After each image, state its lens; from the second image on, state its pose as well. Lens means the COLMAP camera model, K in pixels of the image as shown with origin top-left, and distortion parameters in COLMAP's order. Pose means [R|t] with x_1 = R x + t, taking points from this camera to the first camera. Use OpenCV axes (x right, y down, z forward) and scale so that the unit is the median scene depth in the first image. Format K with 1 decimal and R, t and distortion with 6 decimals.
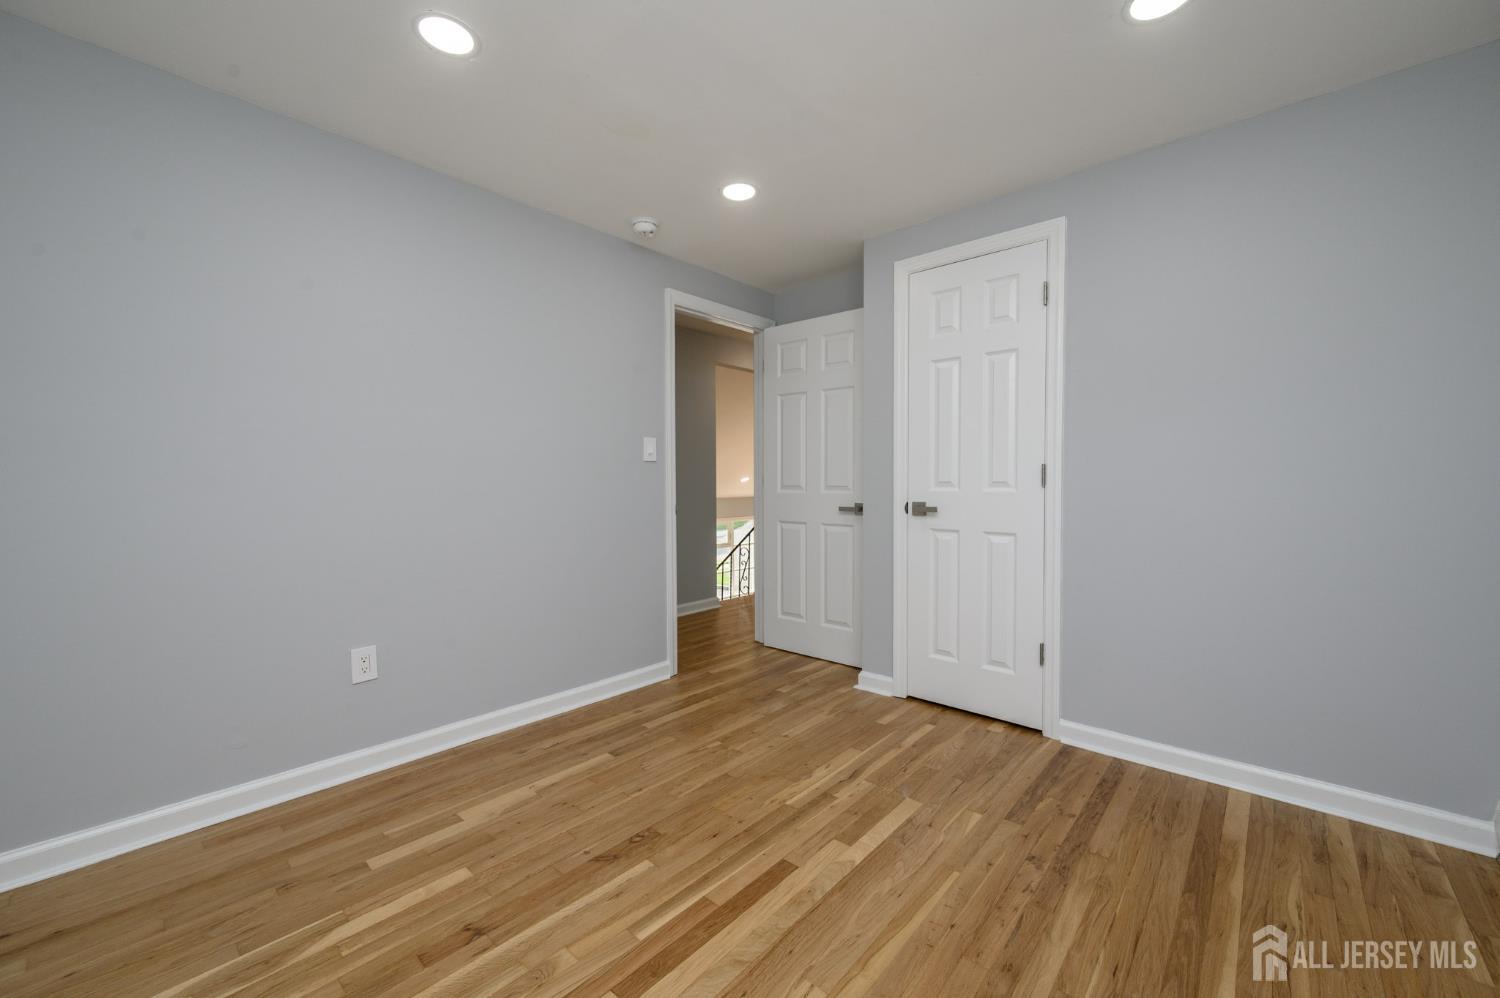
lens RADIAL K [[589.8, 0, 749.4], [0, 589.8, 494.7], [0, 0, 1]] dist [-0.000575, -0.000094]
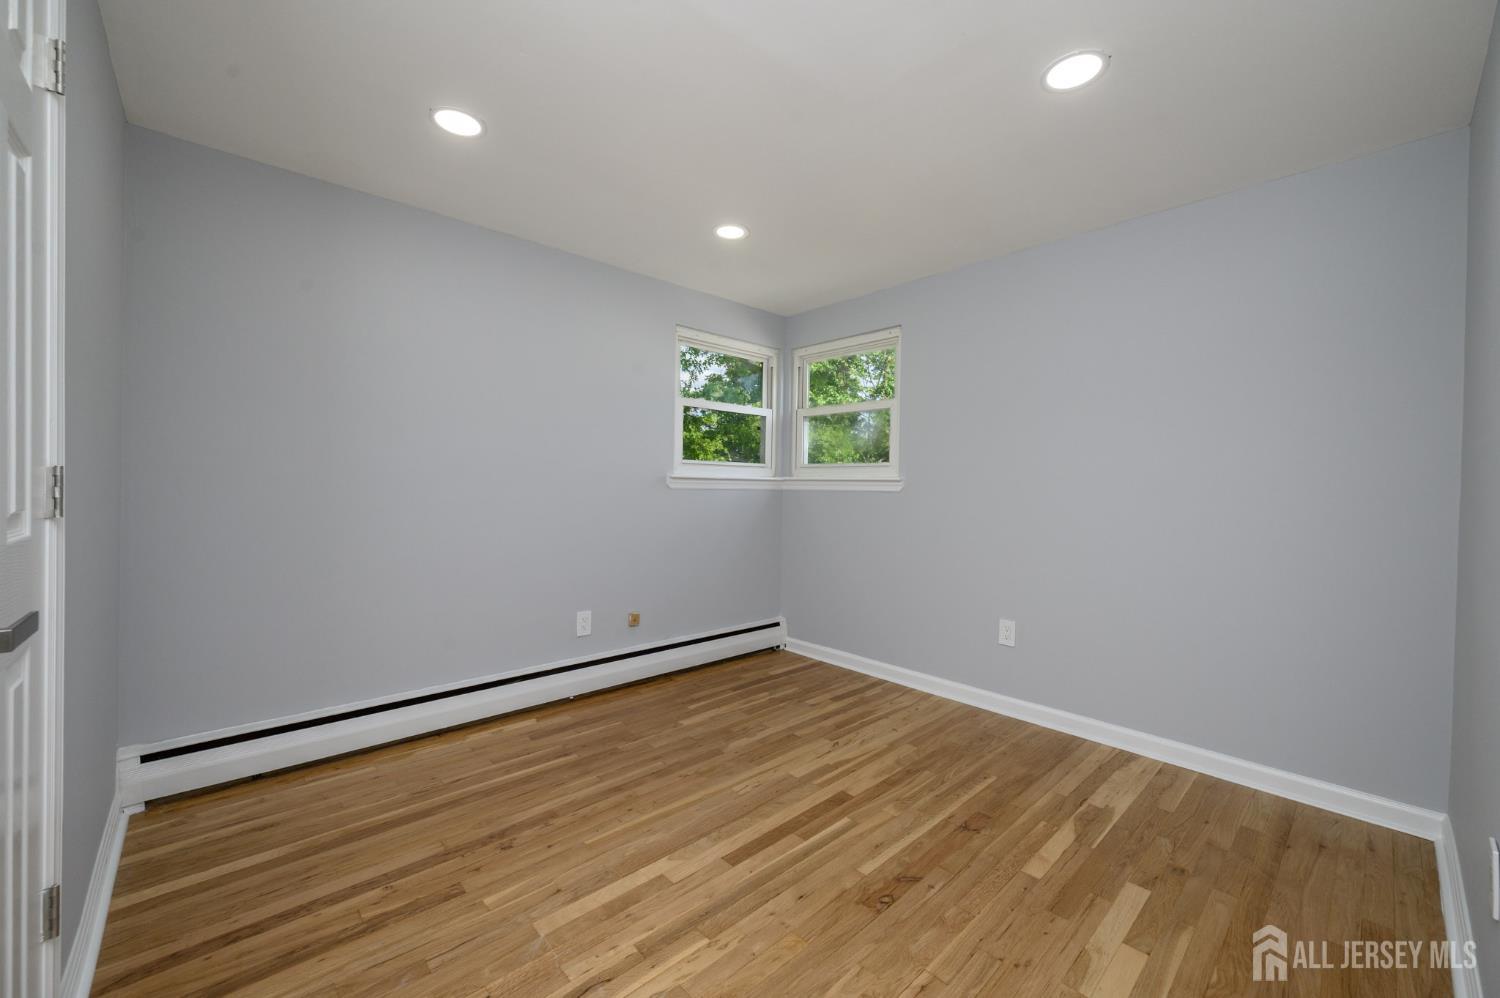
lens RADIAL K [[589.8, 0, 749.4], [0, 589.8, 494.7], [0, 0, 1]] dist [-0.000575, -0.000094]
pose [[-0.995426, -0.010954, 0.094911, -0.064104], [-0.007929, 0.999450, 0.032195, -0.073314], [-0.095211, 0.031295, -0.994965, 2.051769]]
